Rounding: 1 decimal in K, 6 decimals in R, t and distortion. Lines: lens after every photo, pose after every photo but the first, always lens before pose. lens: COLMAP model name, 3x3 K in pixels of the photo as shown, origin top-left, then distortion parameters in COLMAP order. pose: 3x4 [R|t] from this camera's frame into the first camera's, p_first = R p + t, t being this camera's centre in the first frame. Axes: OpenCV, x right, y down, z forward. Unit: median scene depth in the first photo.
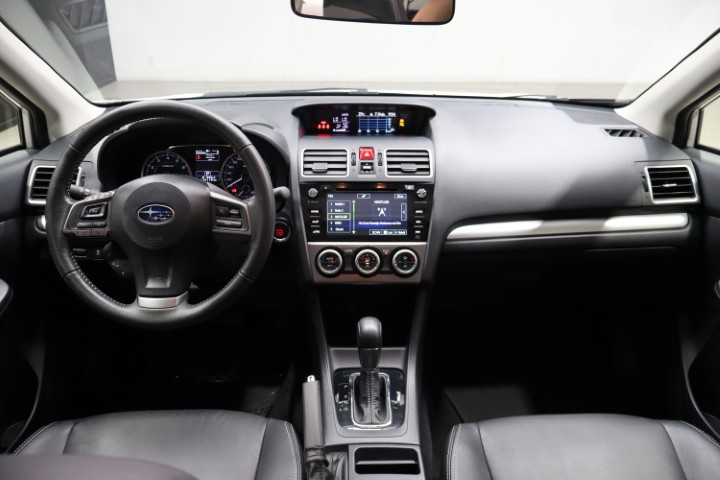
lens RADIAL K [[593.4, 0, 361.3], [0, 593.4, 237.9], [0, 0, 1]] dist [0.001959, 0.000438]
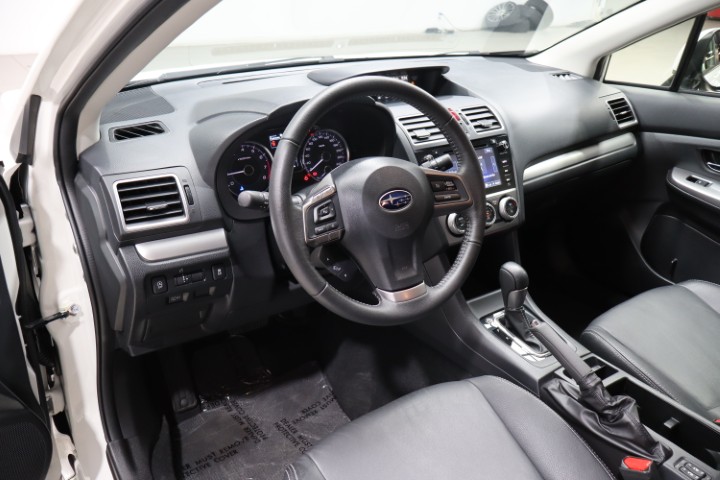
lens RADIAL K [[593.4, 0, 358.1], [0, 593.4, 241.1], [0, 0, 1]] dist [0.001959, 0.000438]
pose [[0.833795, -0.224125, 0.504533, -0.719867], [0.192511, 0.974559, 0.114776, -0.078999], [-0.517422, 0.001428, 0.855729, 0.193786]]
